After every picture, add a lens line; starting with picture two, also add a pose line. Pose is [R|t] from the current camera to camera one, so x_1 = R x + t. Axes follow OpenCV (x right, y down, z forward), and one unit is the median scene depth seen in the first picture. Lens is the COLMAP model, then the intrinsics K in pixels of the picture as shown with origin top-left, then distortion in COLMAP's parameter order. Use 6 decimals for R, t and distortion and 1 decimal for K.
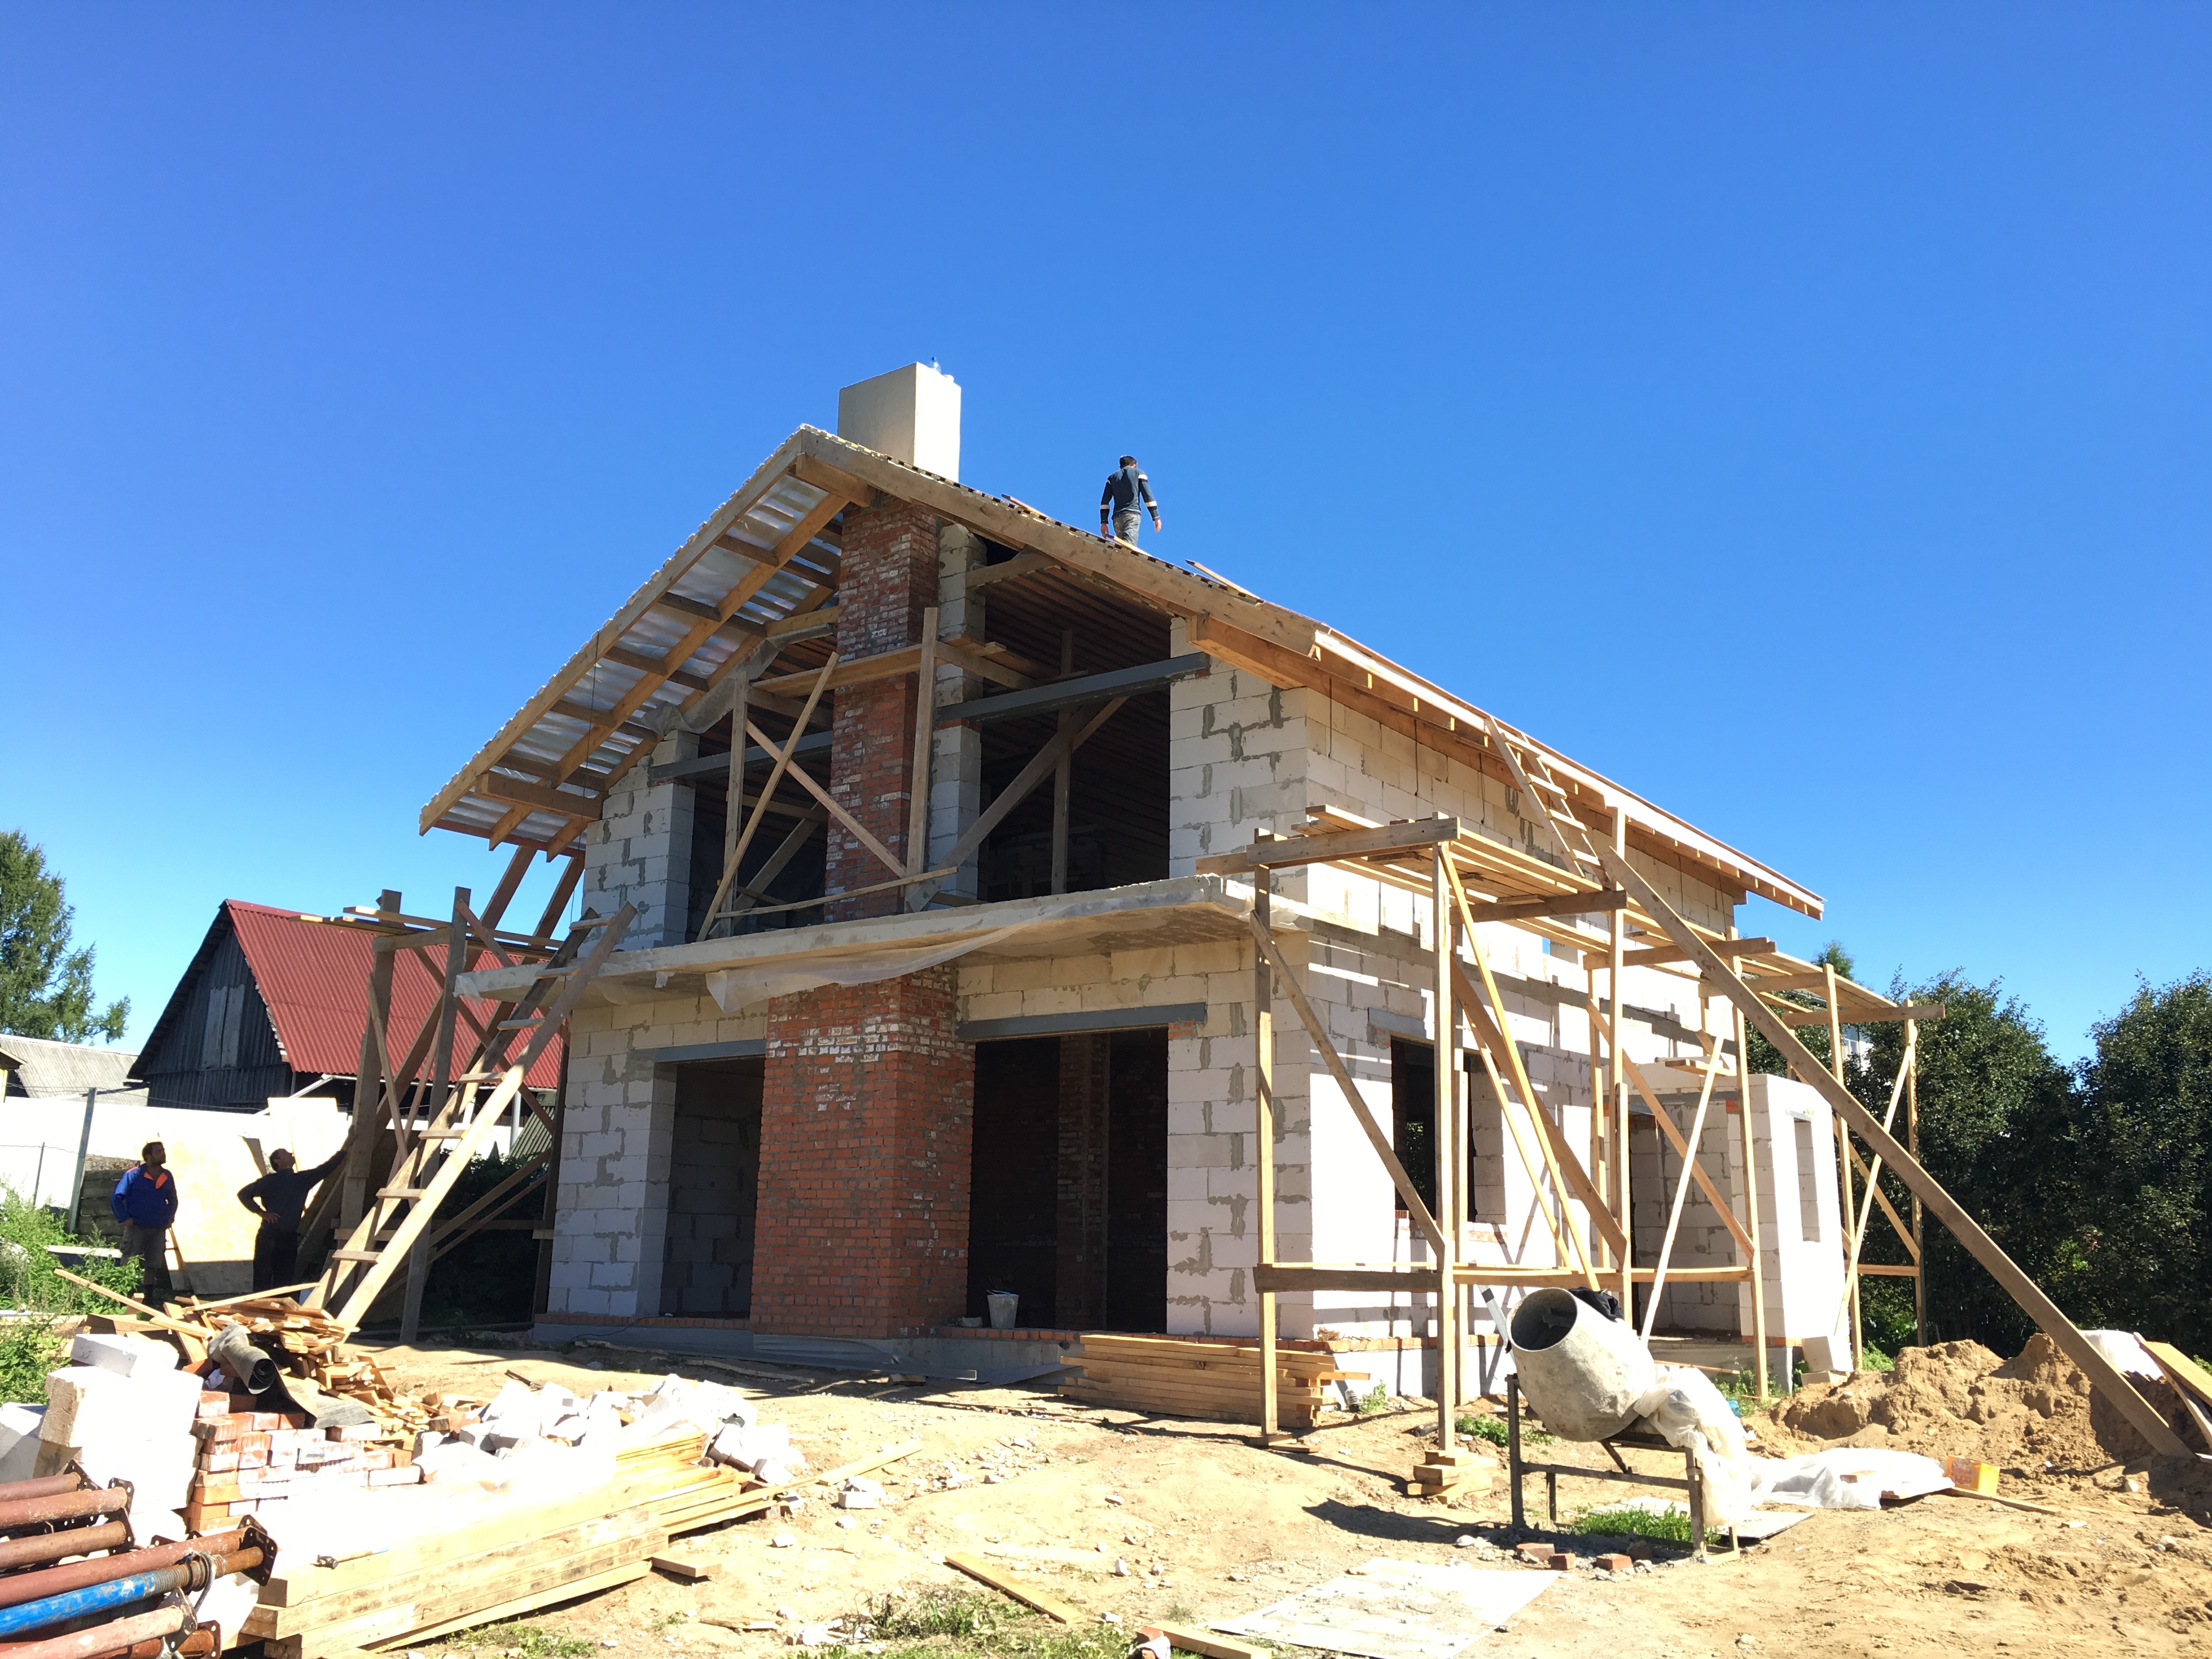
lens RADIAL K [[1883.9, 0, 1106.0], [0, 1883.9, 829.5], [0, 0, 1]] dist [0.063965, -0.002423]
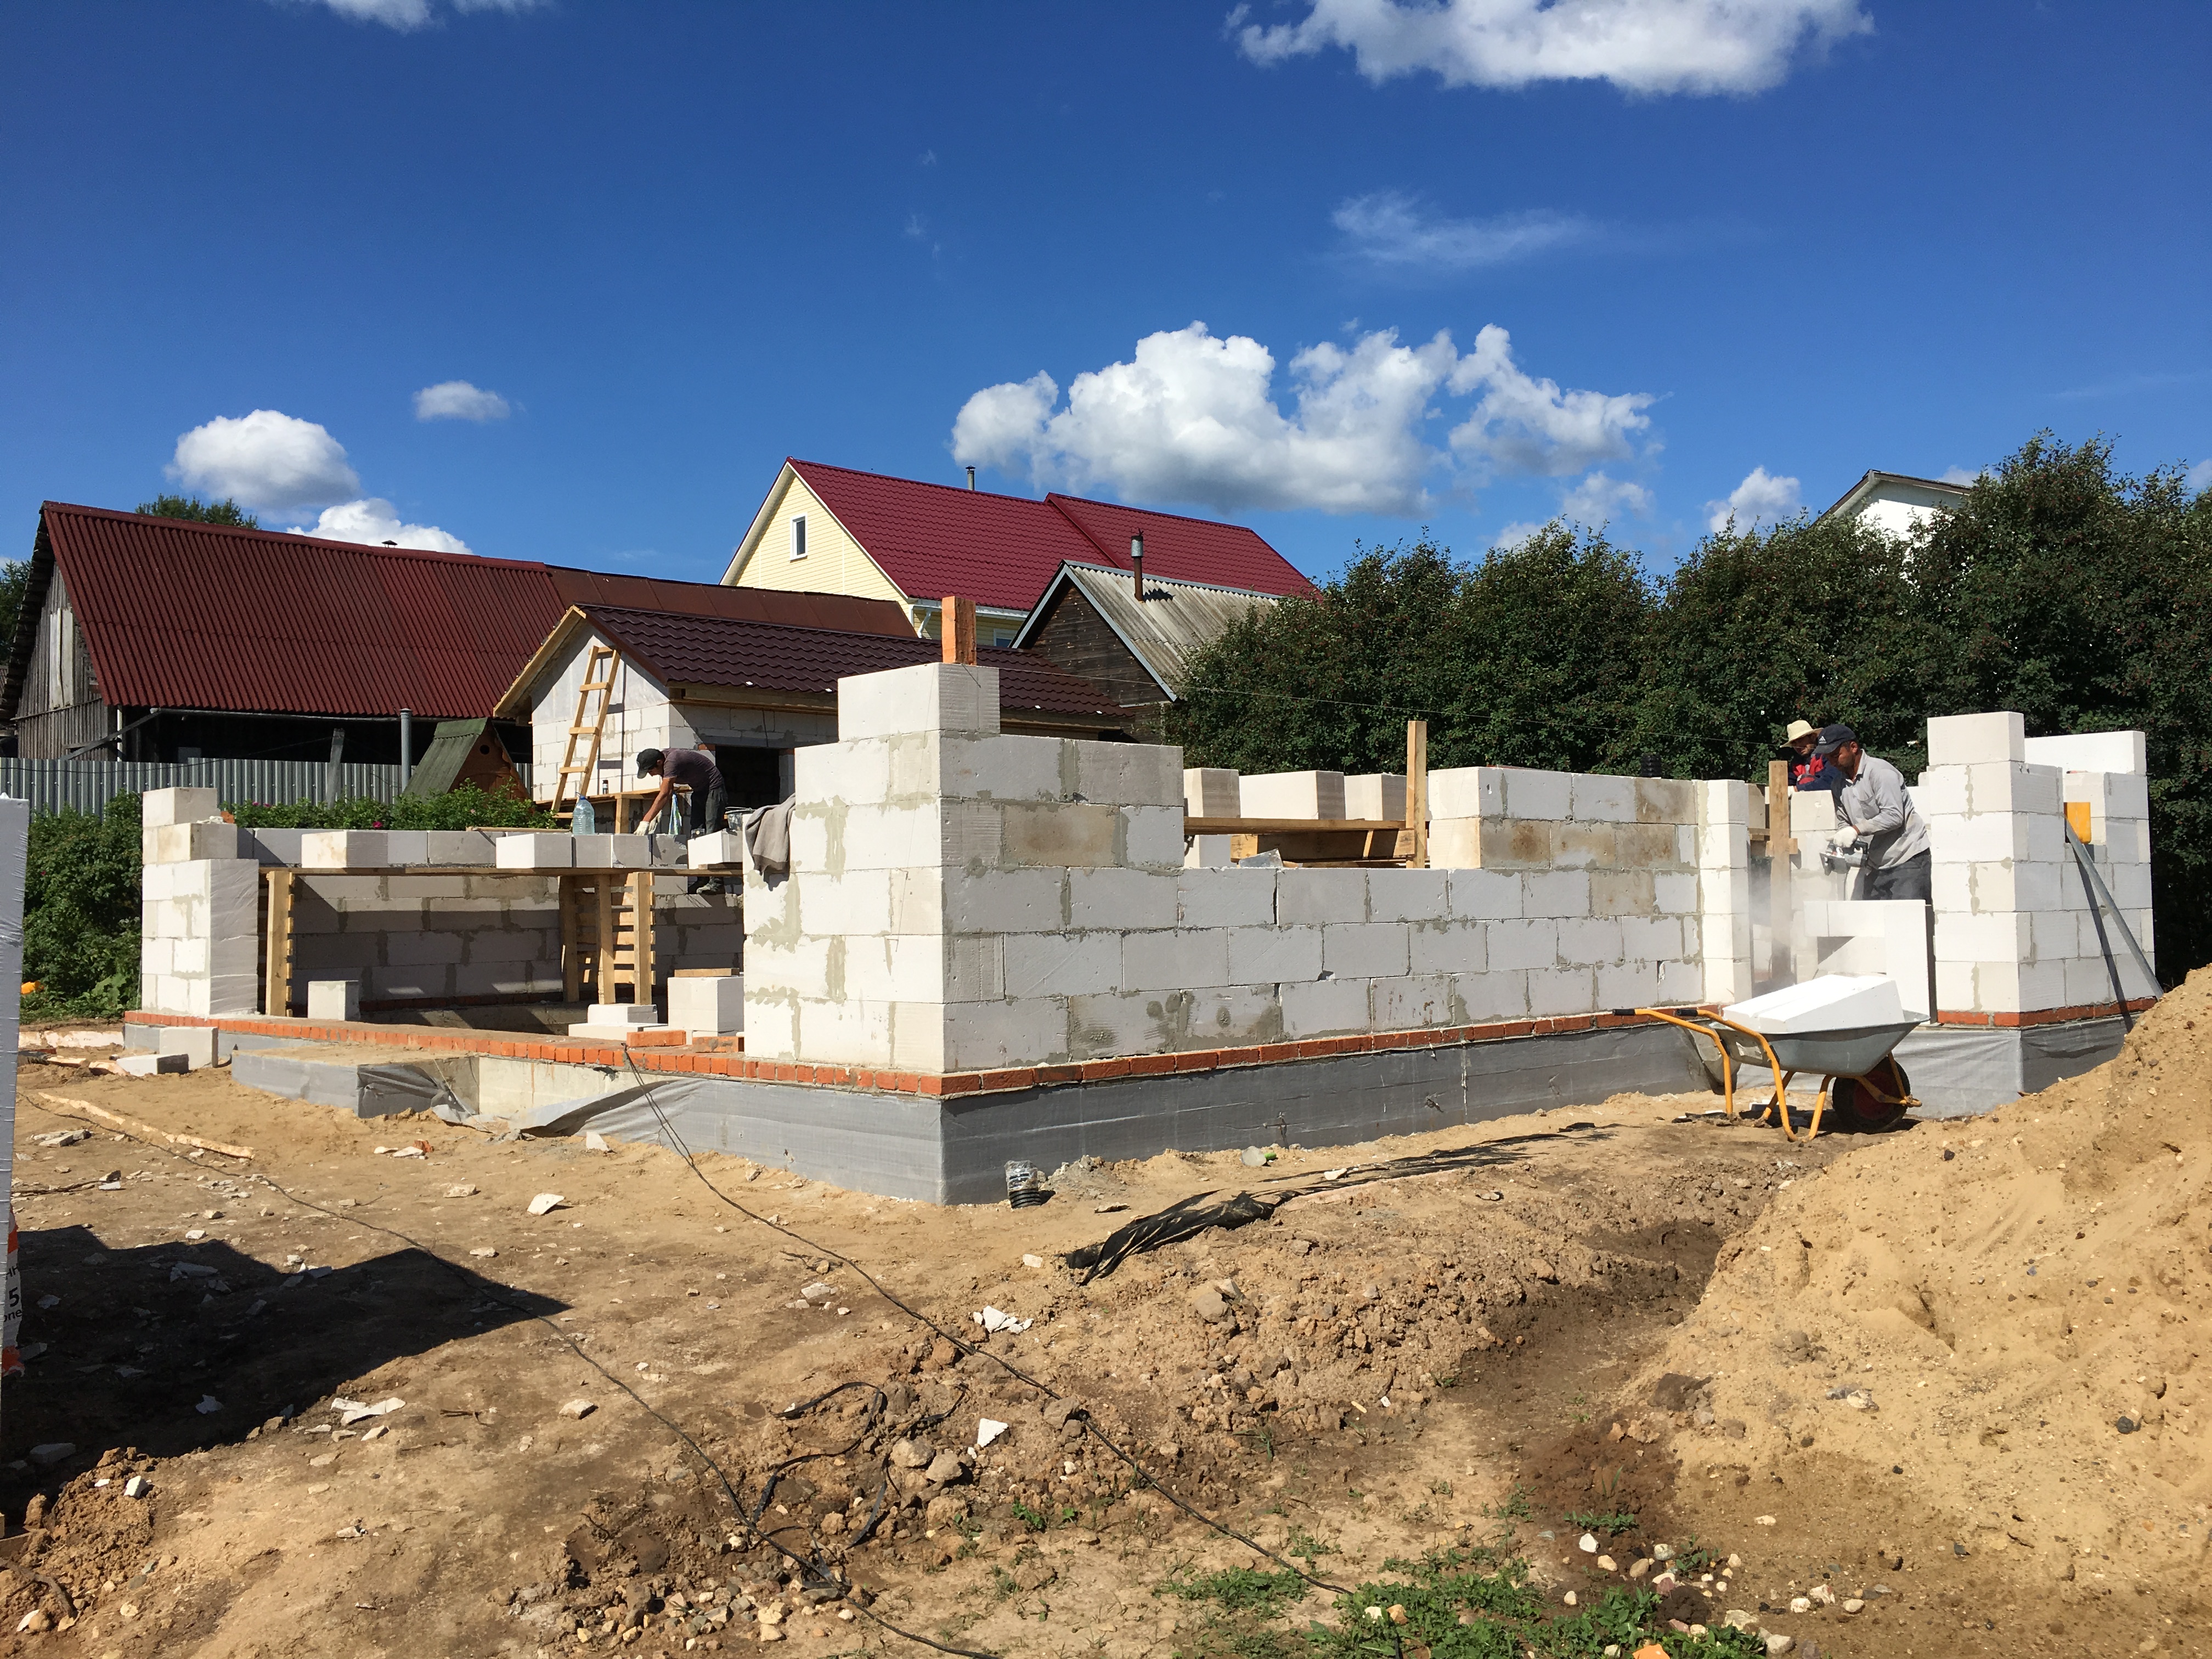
lens RADIAL K [[1883.9, 0, 1106.0], [0, 1883.9, 829.5], [0, 0, 1]] dist [0.063965, -0.002423]
pose [[0.984305, -0.036011, -0.172765, 0.209767], [0.067435, 0.981419, 0.179634, 0.103638], [0.163086, -0.188465, 0.968444, 0.463877]]
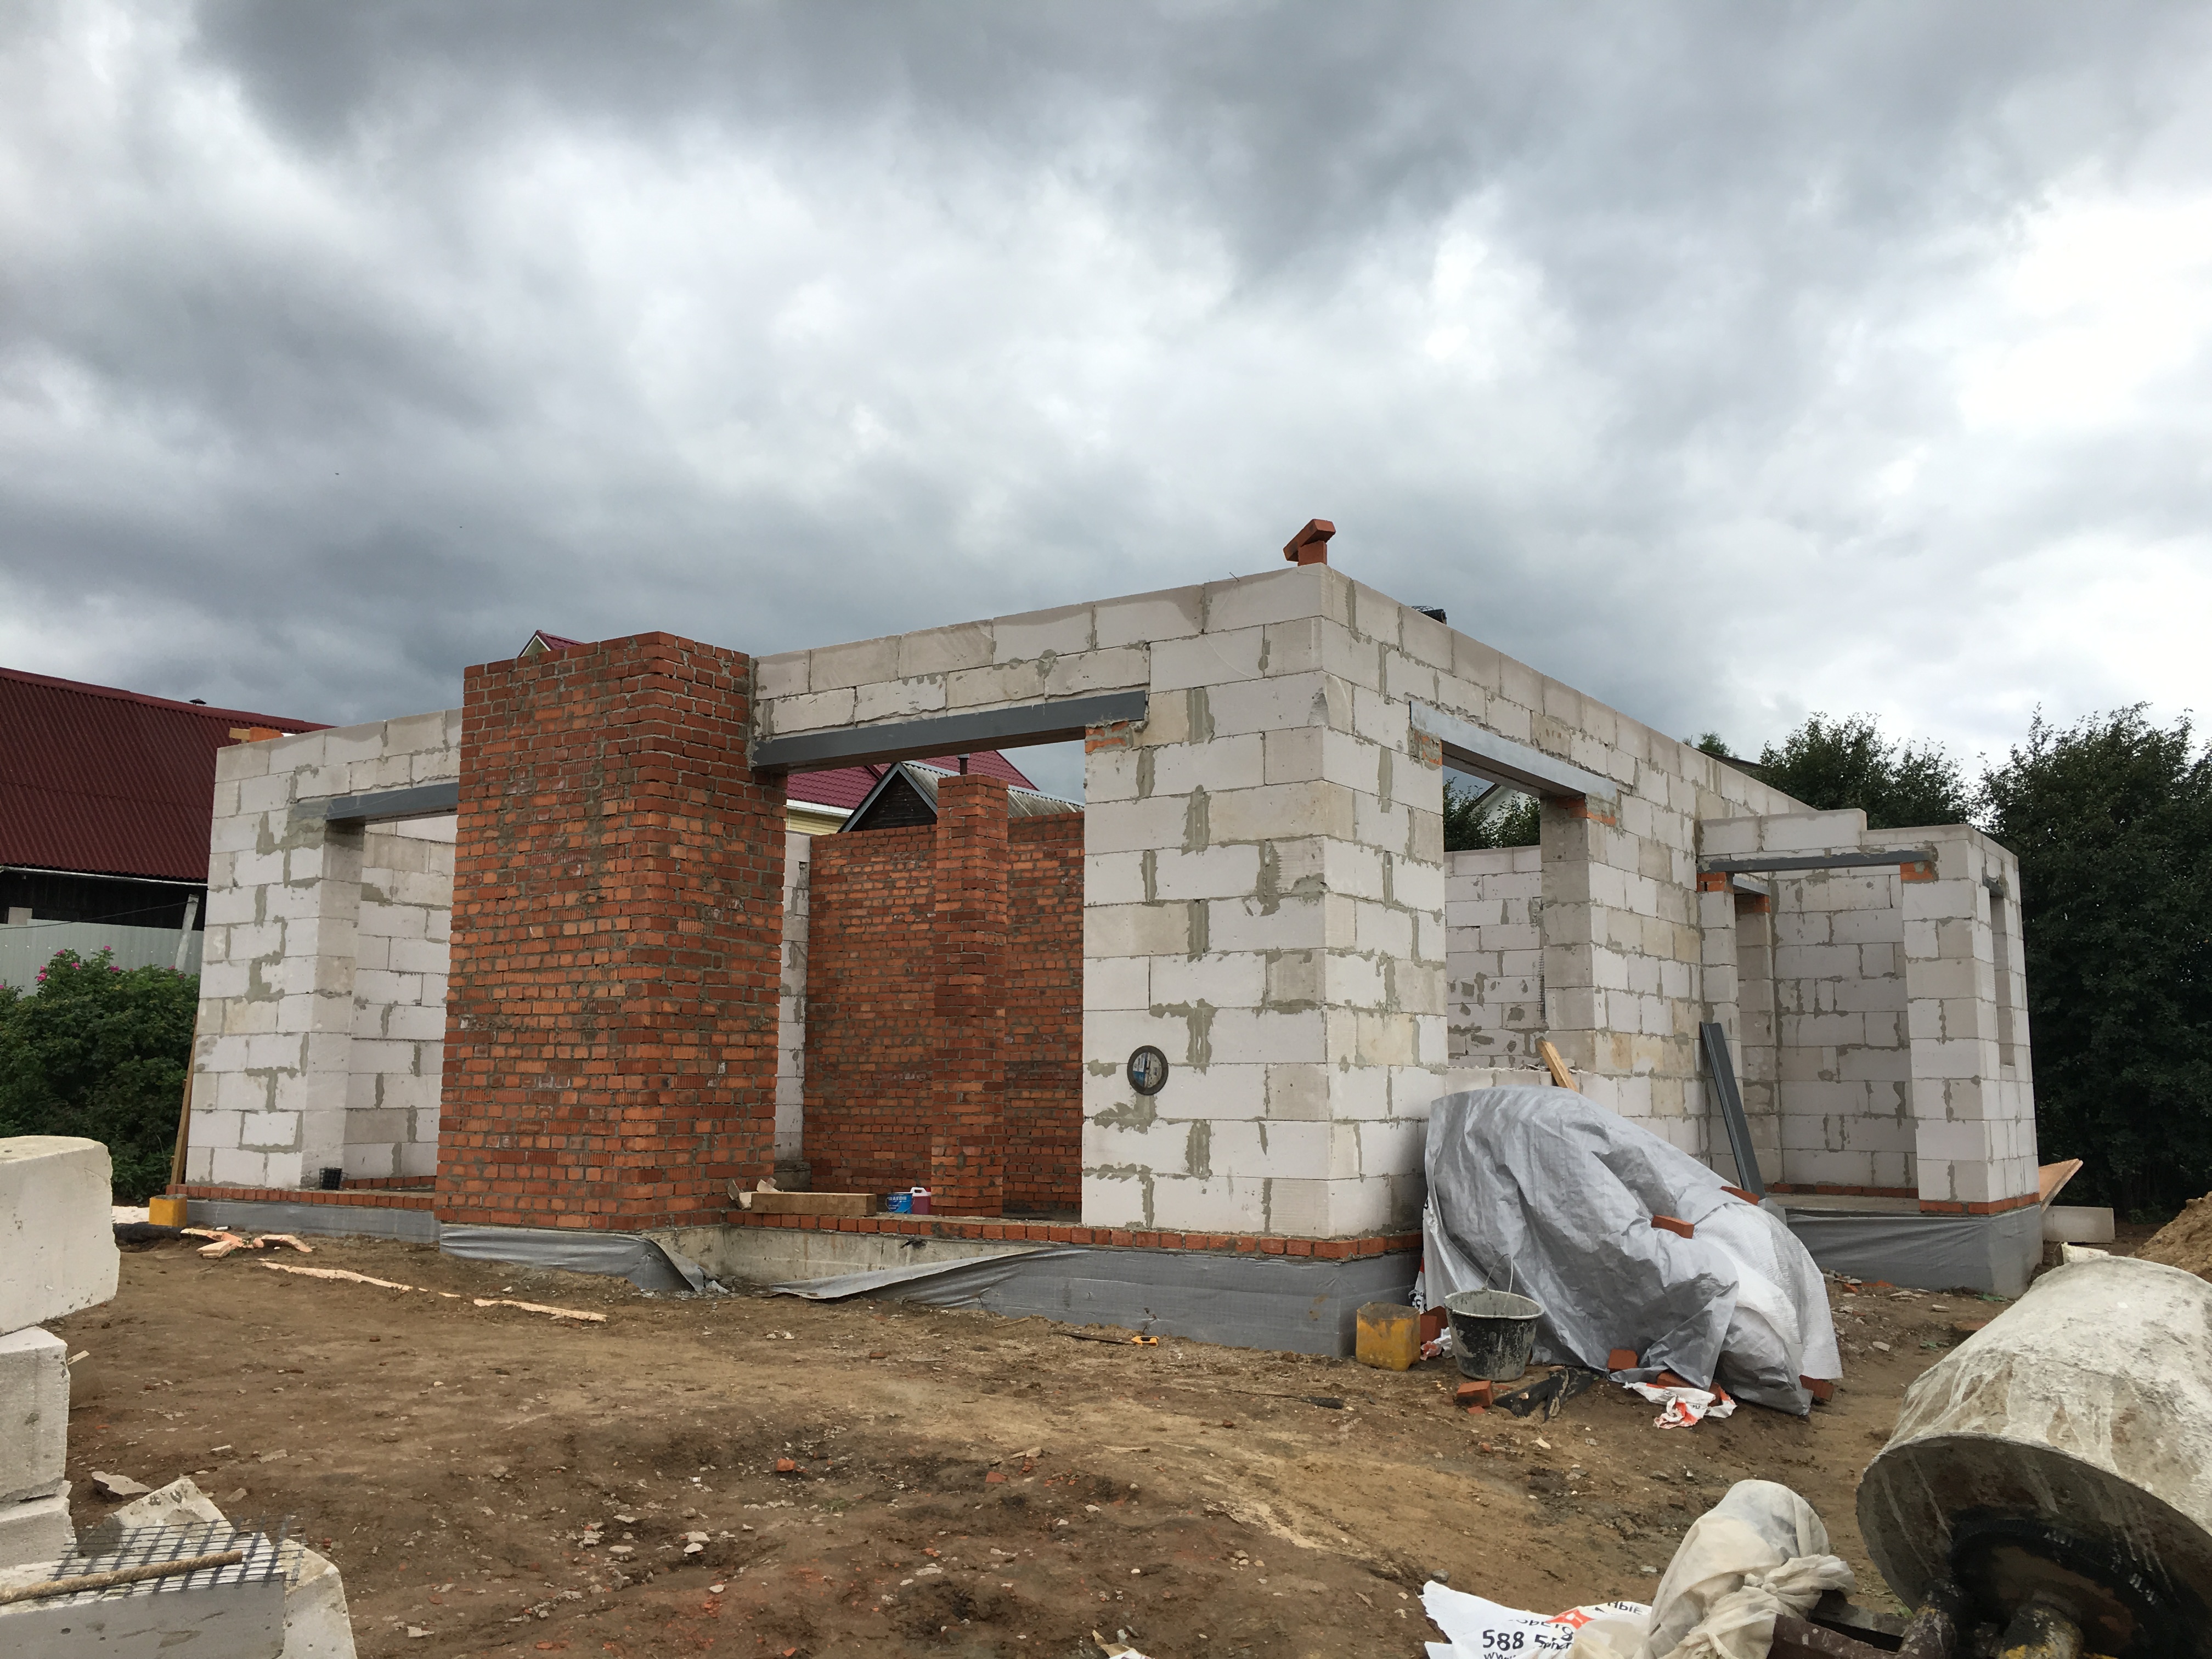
lens RADIAL K [[1883.9, 0, 1106.0], [0, 1883.9, 829.5], [0, 0, 1]] dist [0.063965, -0.002423]
pose [[0.999288, -0.002720, 0.037626, 0.015835], [-0.000618, 0.996084, 0.088410, 0.077545], [-0.037719, -0.088370, 0.995373, 0.367913]]
